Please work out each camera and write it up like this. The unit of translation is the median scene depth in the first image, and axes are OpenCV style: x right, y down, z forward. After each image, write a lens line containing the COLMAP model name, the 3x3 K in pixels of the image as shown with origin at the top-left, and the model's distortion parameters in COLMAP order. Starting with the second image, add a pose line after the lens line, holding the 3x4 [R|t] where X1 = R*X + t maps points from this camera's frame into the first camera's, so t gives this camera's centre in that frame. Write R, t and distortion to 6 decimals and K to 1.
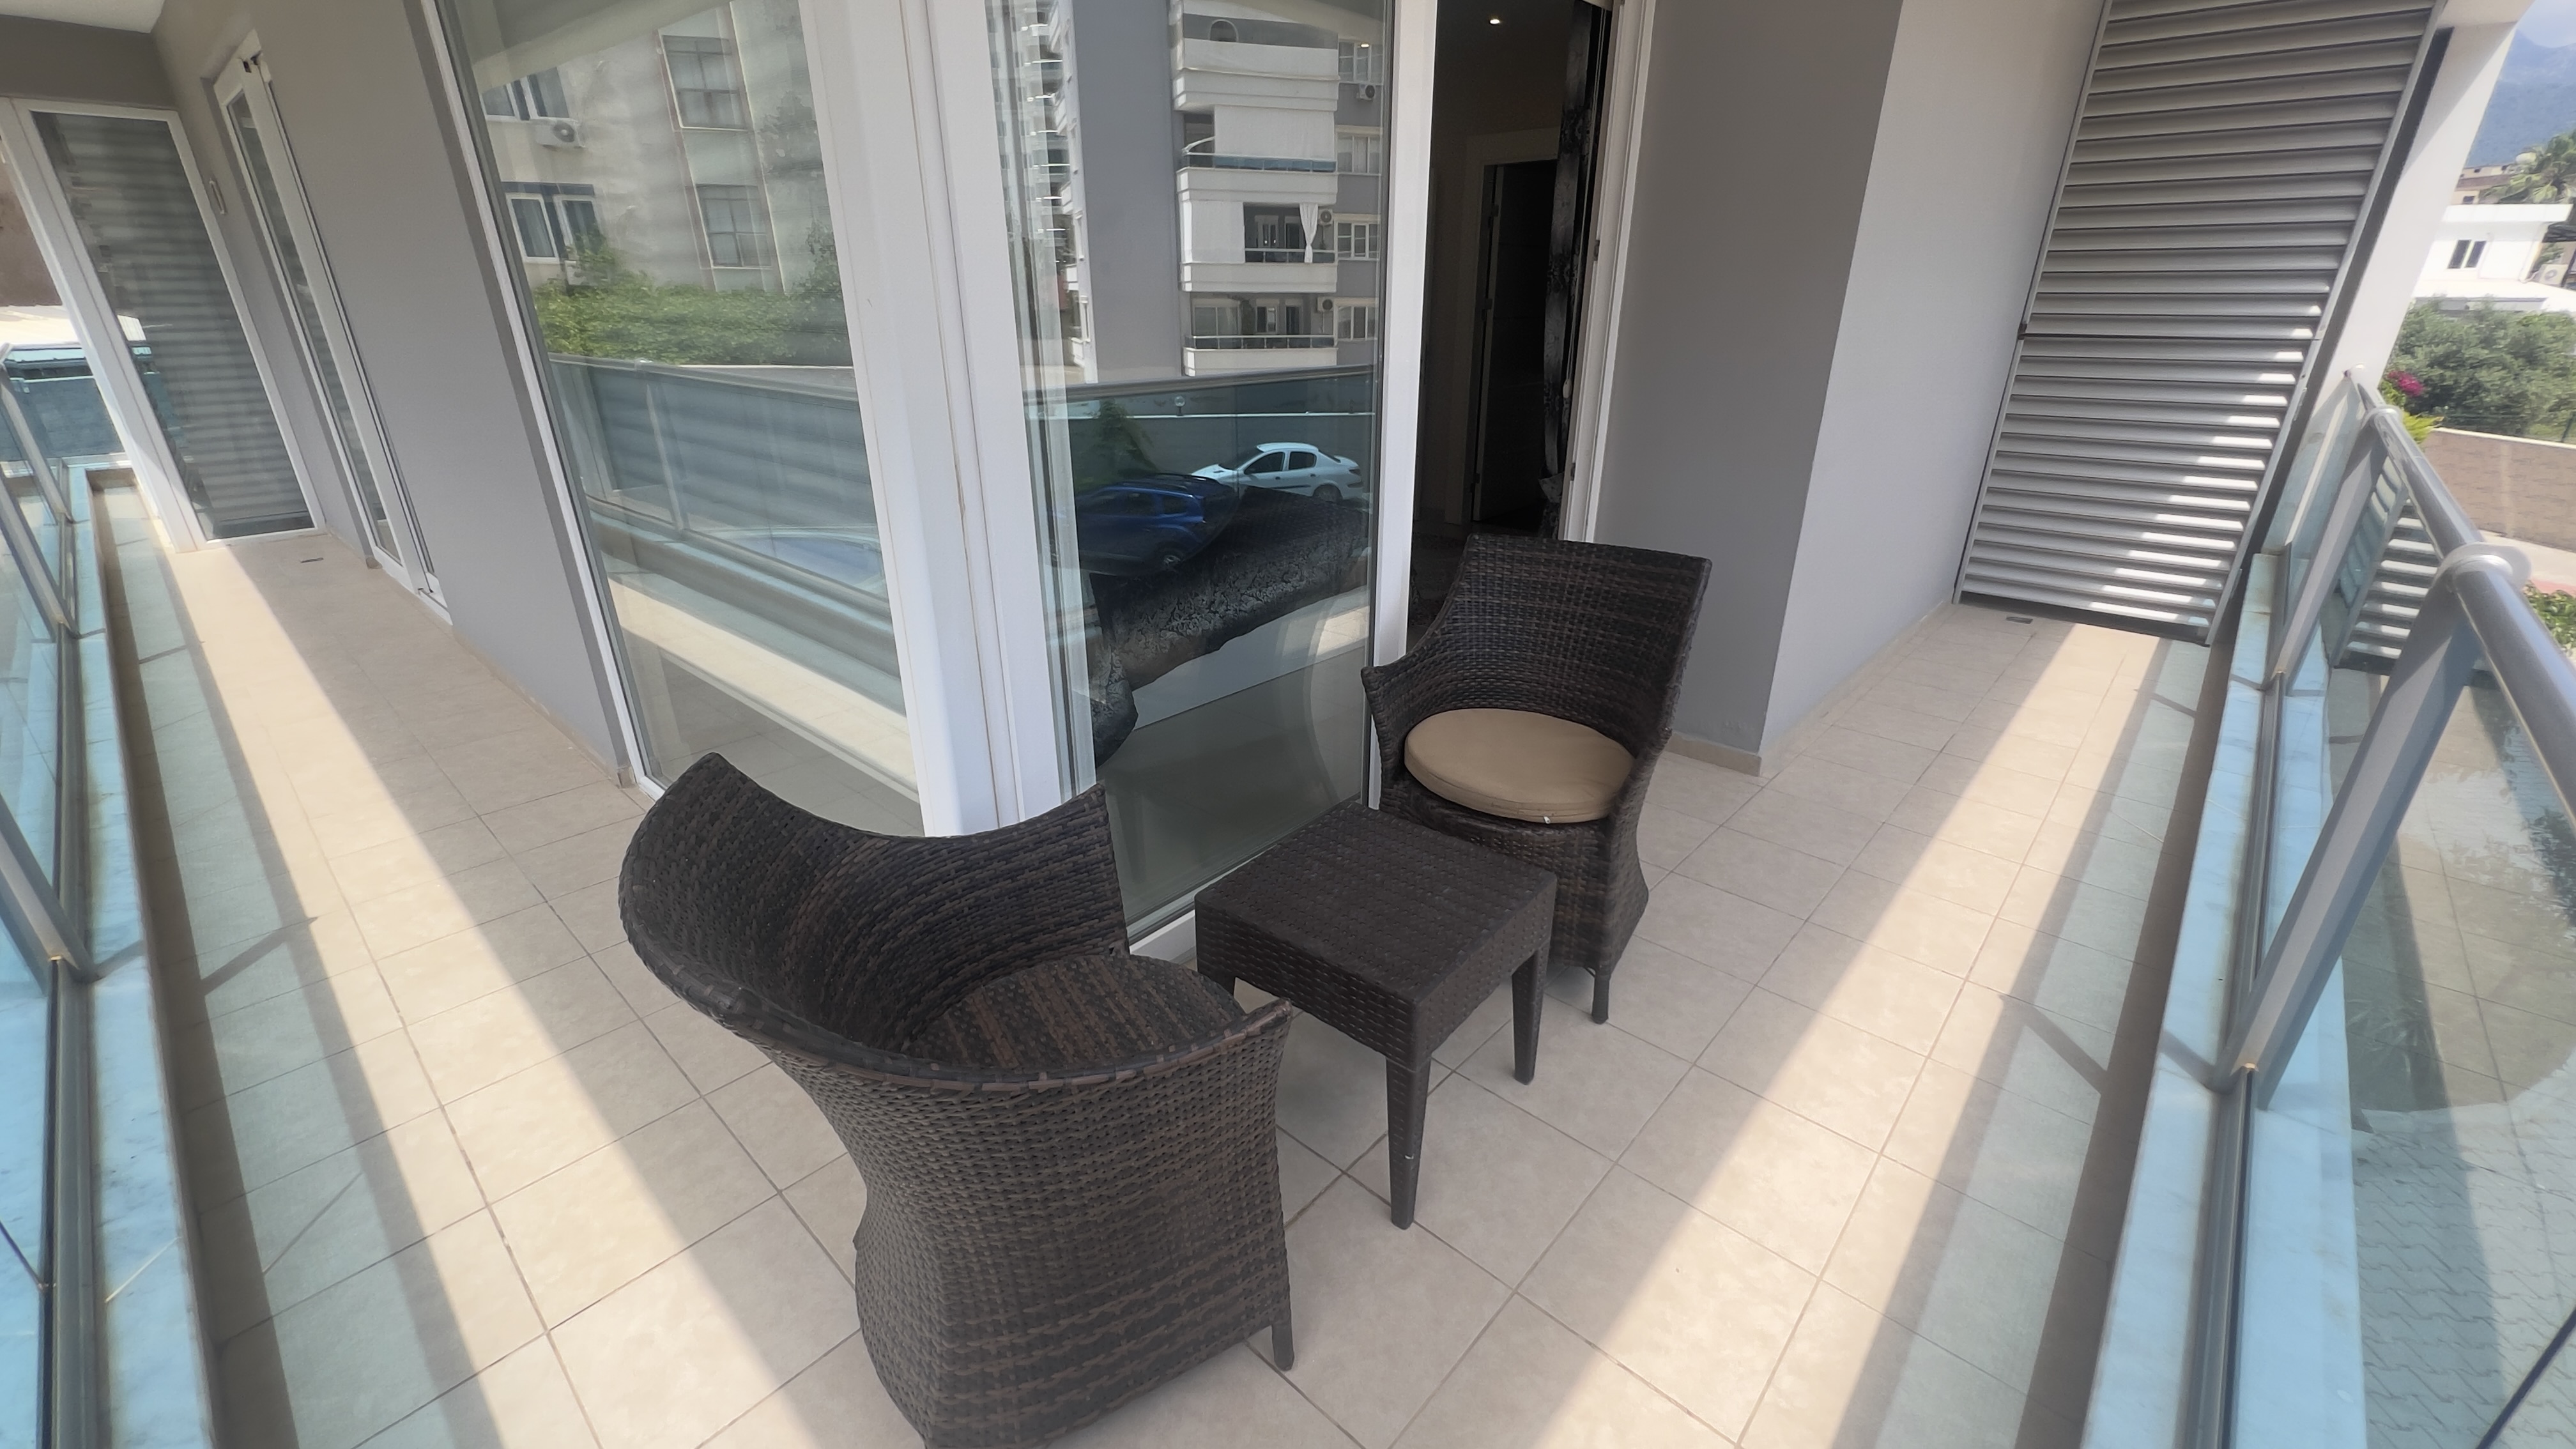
lens RADIAL K [[1030.7, 0, 1273.7], [0, 1030.7, 720.1], [0, 0, 1]] dist [-0.002718, 0.001117]
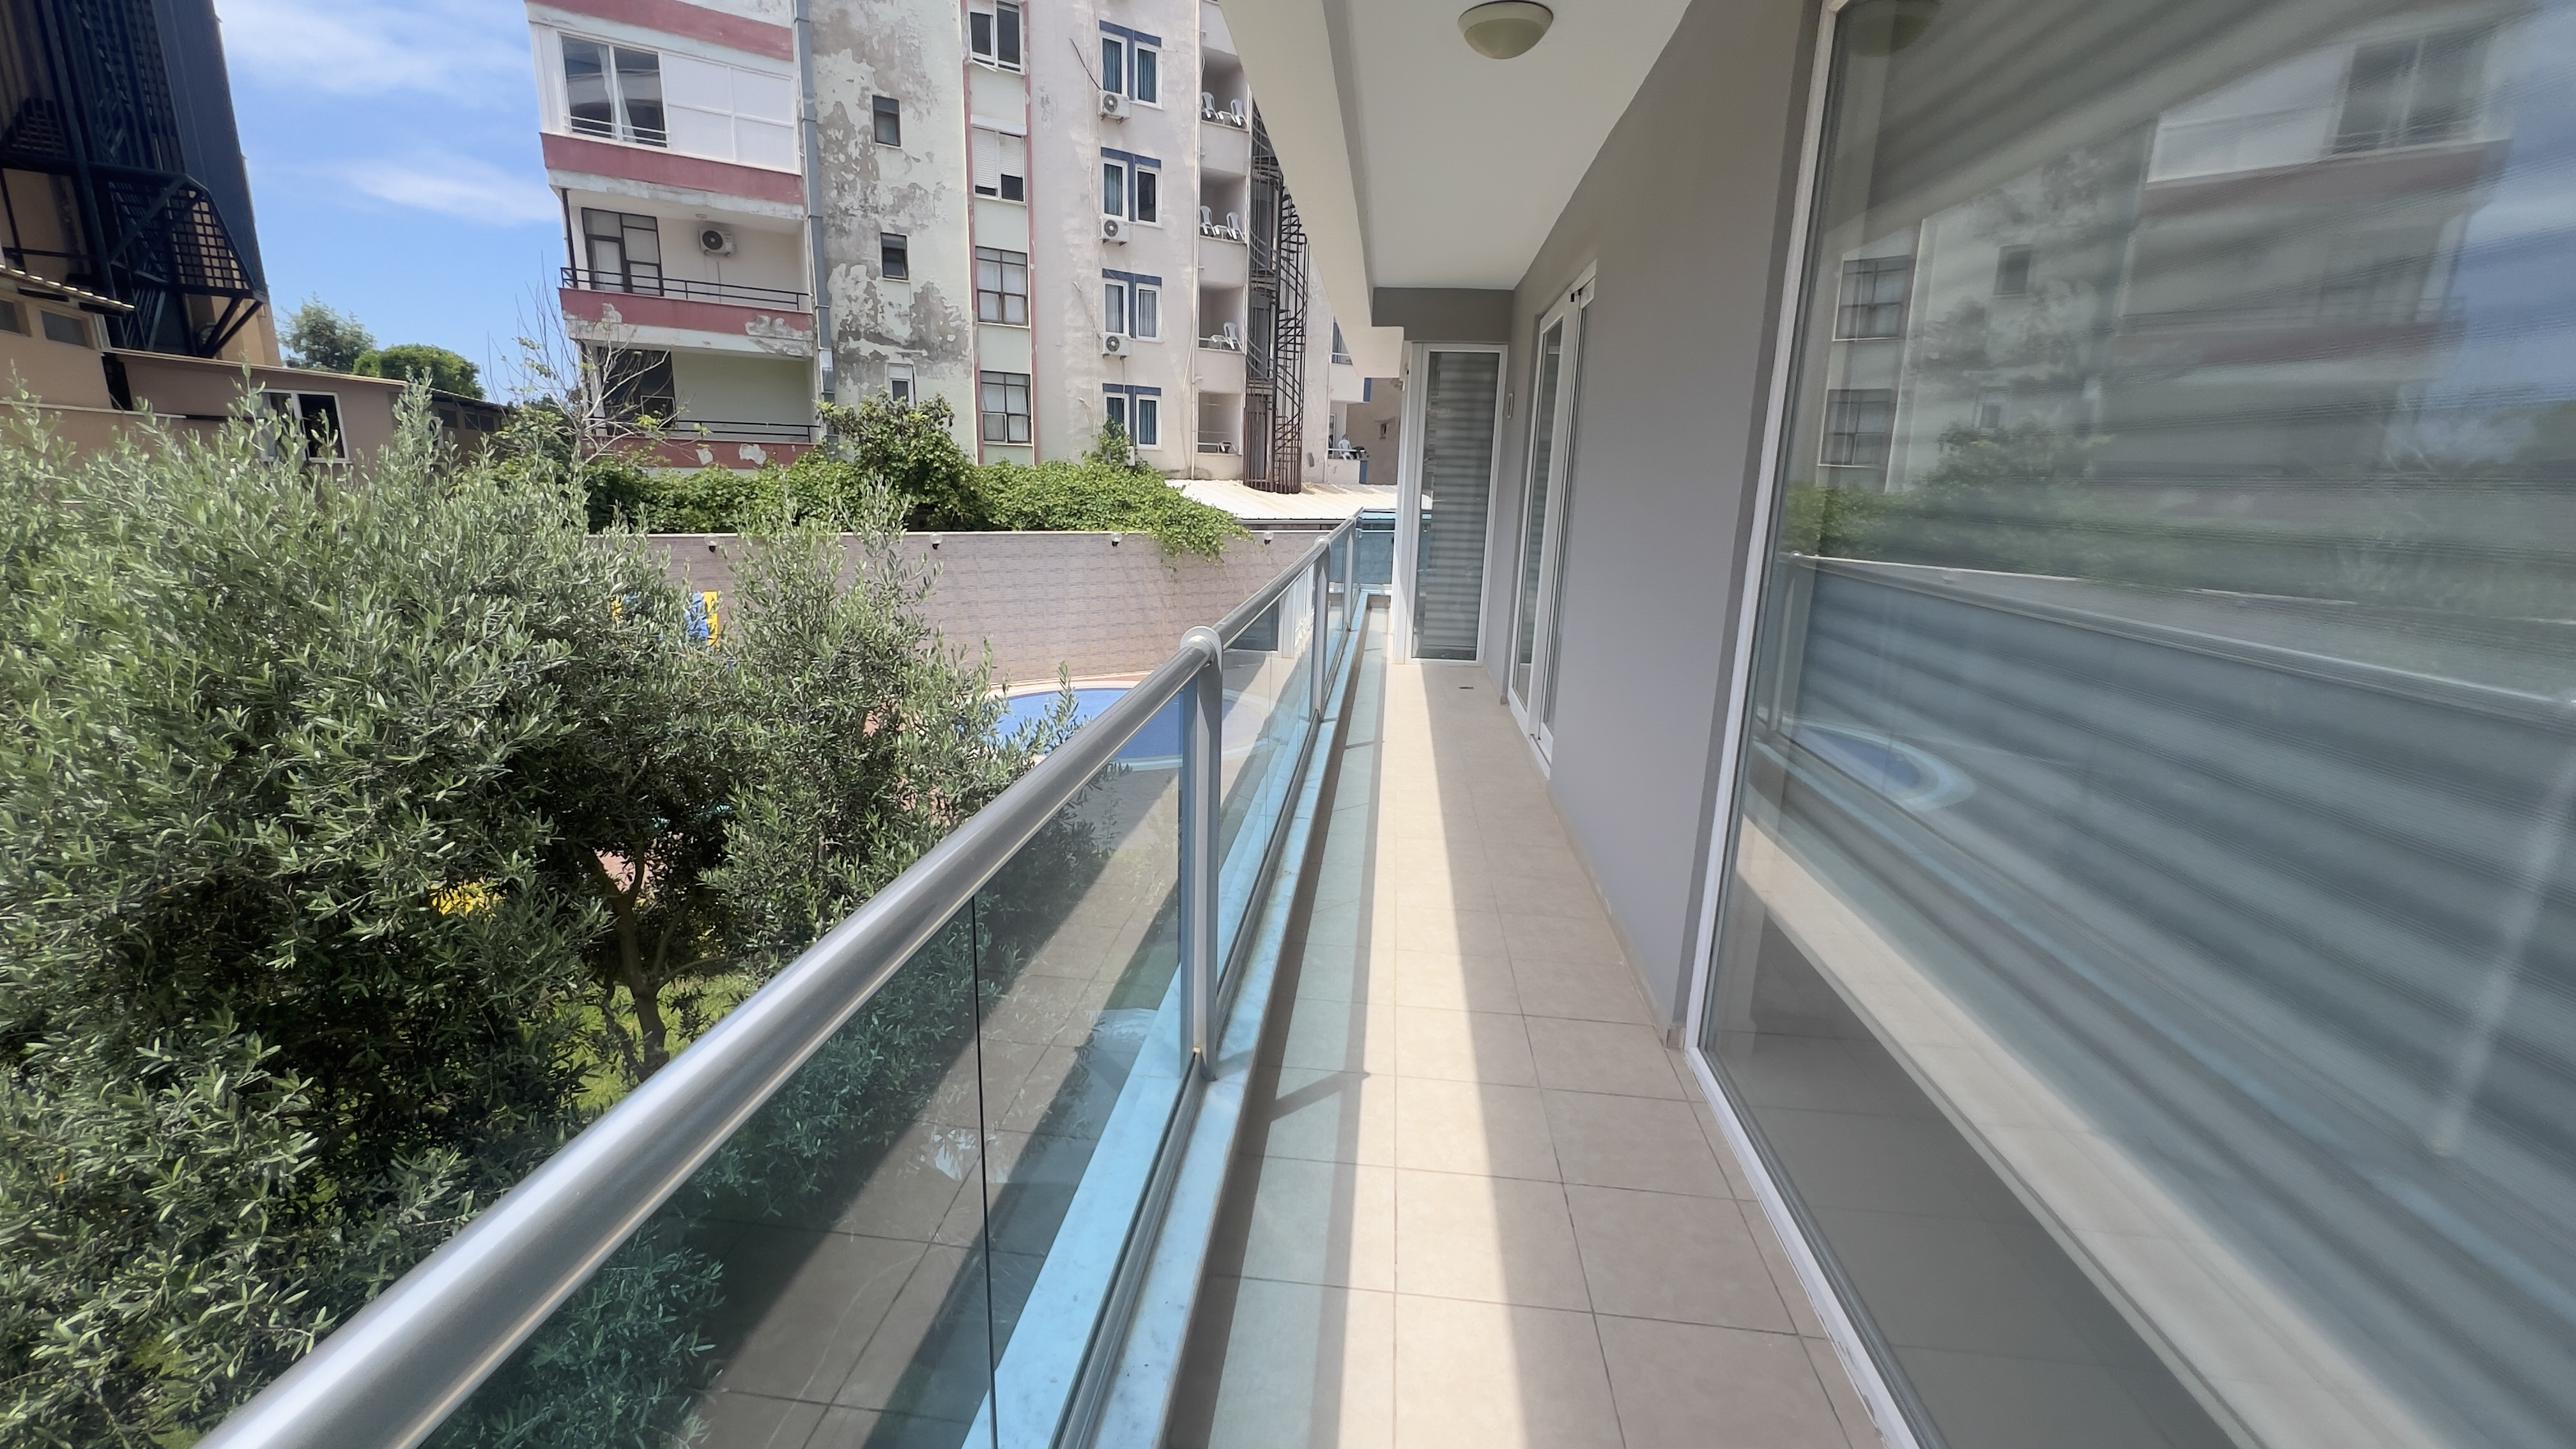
lens RADIAL K [[1030.7, 0, 1287.3], [0, 1030.7, 724.3], [0, 0, 1]] dist [-0.002718, 0.001117]
pose [[0.596960, 0.209968, -0.774308, -0.227667], [-0.338757, 0.940854, -0.006038, -0.070446], [0.727243, 0.265907, 0.632780, 0.184682]]
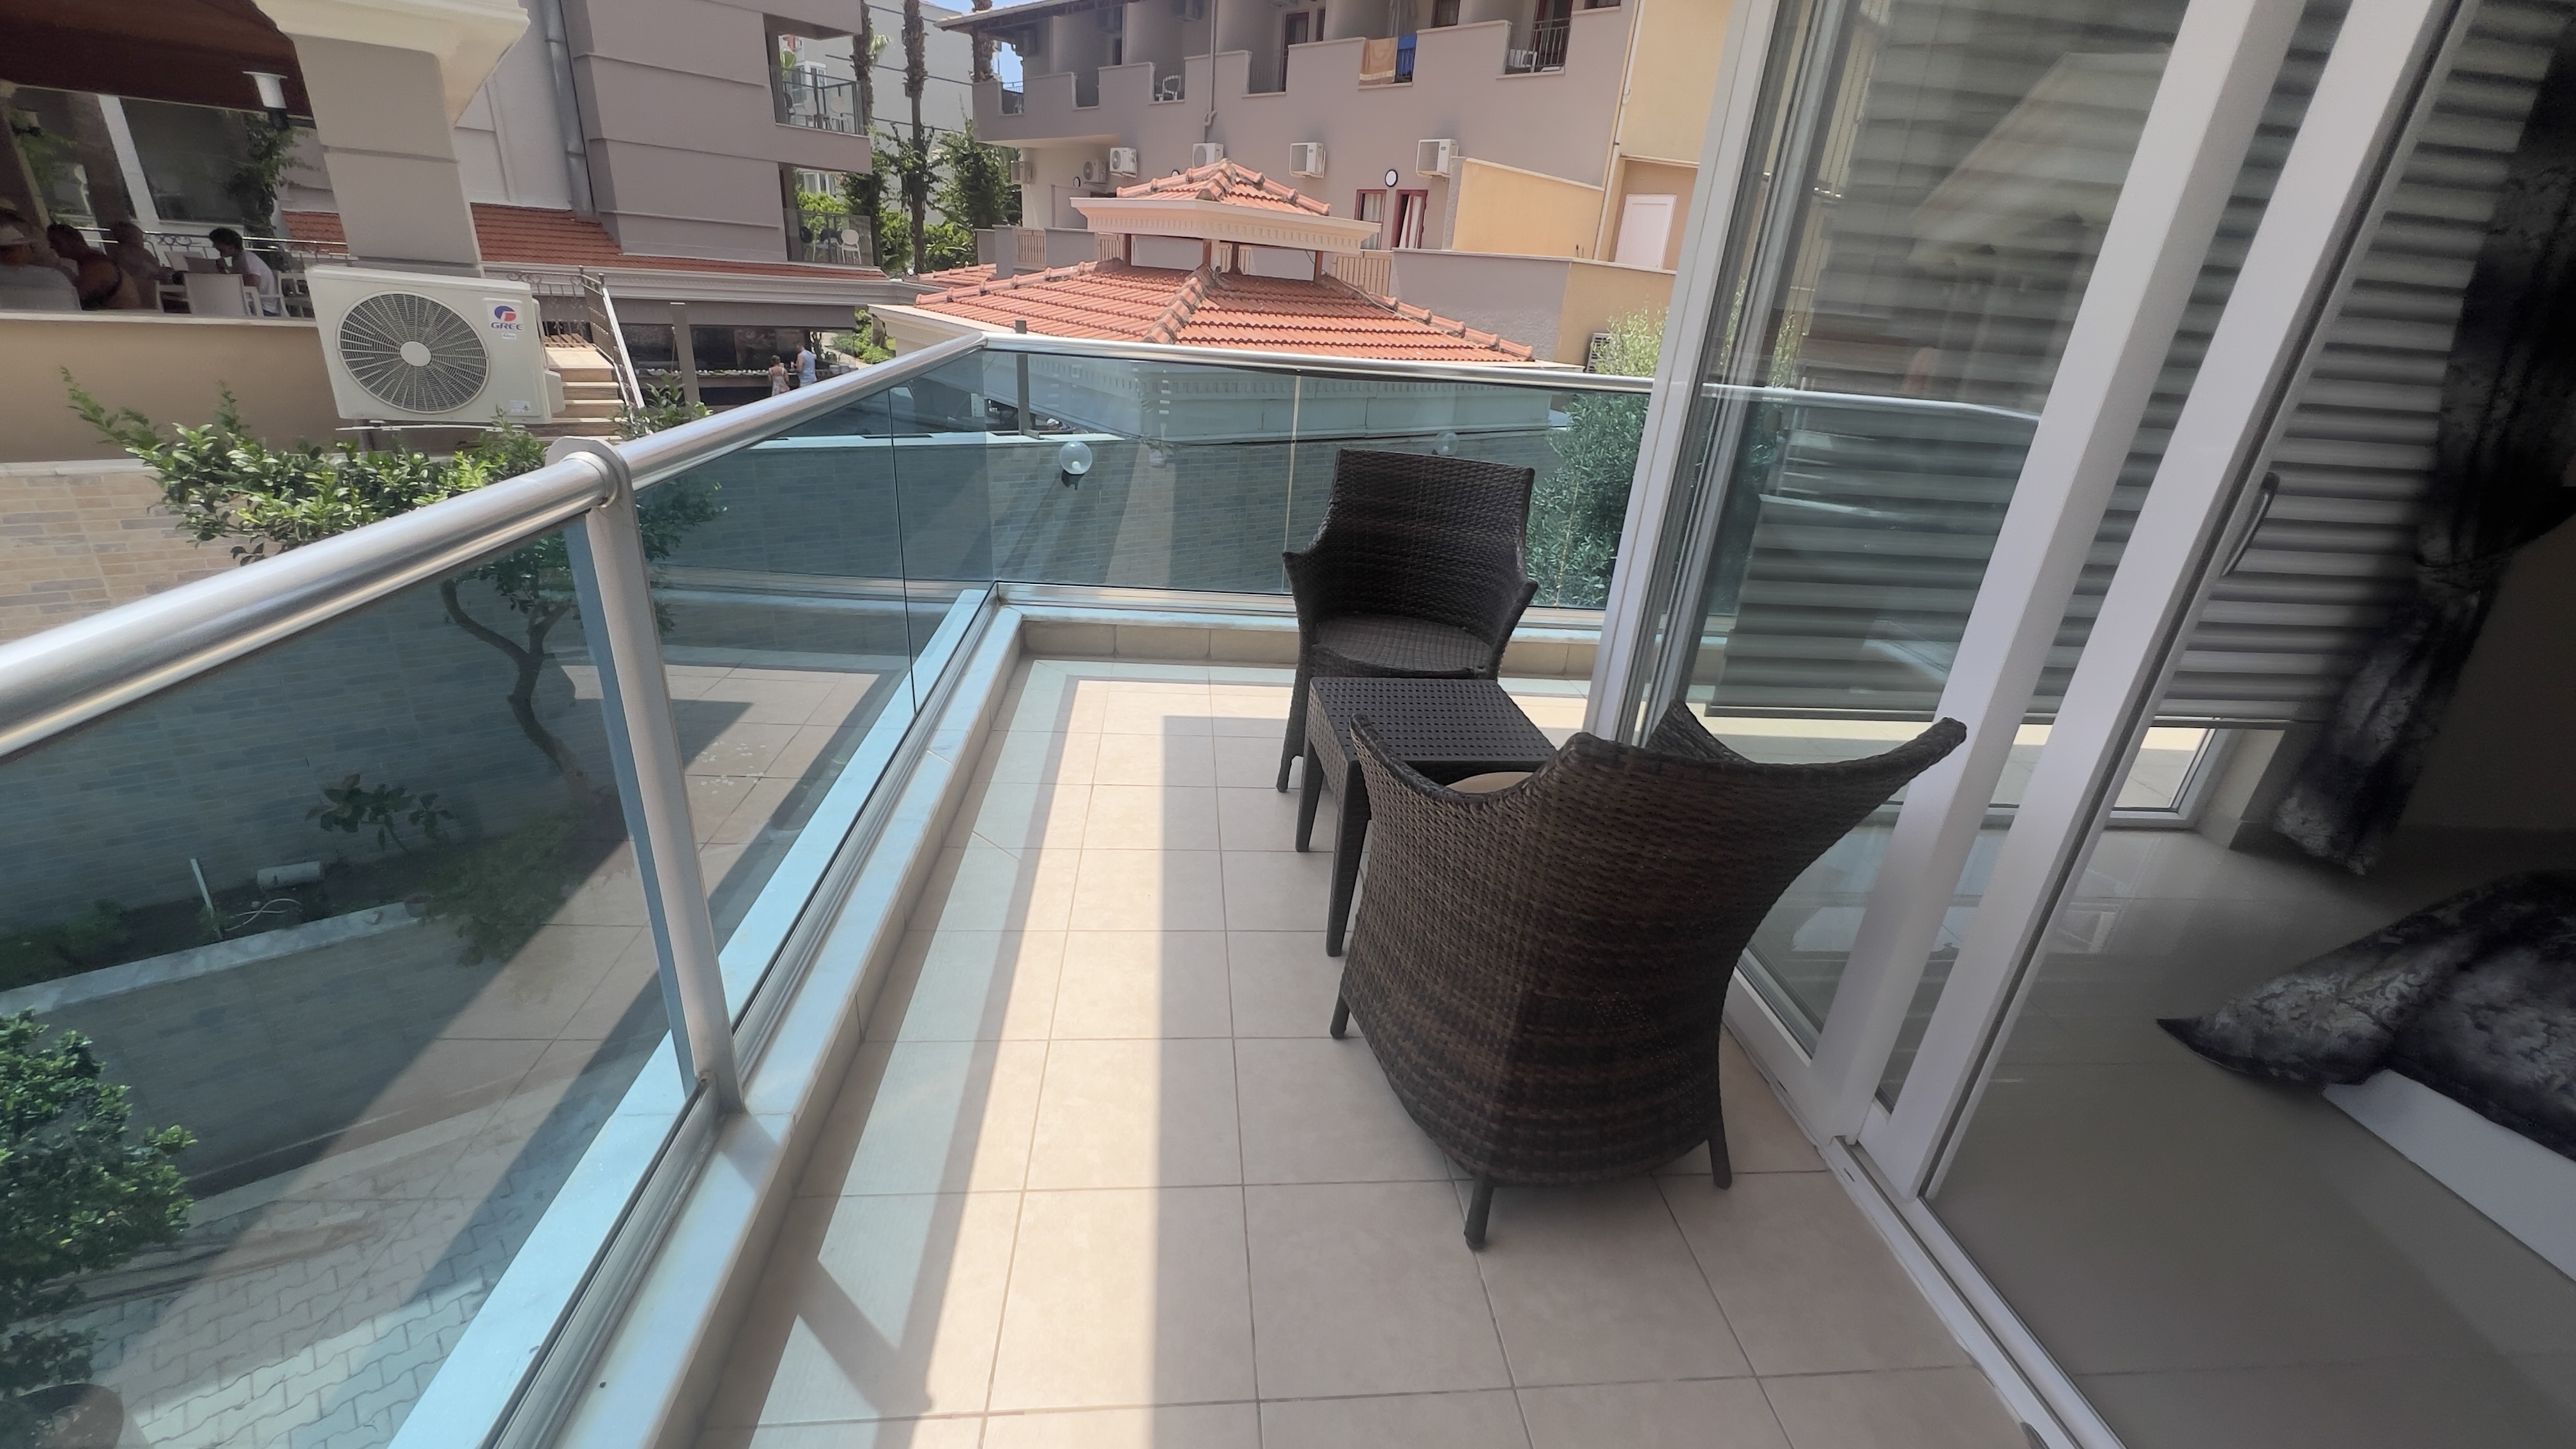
lens RADIAL K [[1030.7, 0, 1290.4], [0, 1030.7, 726.4], [0, 0, 1]] dist [-0.002718, 0.001117]
pose [[-0.663490, 0.257592, -0.702444, 0.537089], [-0.355395, 0.717675, 0.598863, -0.254894], [0.658389, 0.646985, -0.384623, 0.676970]]
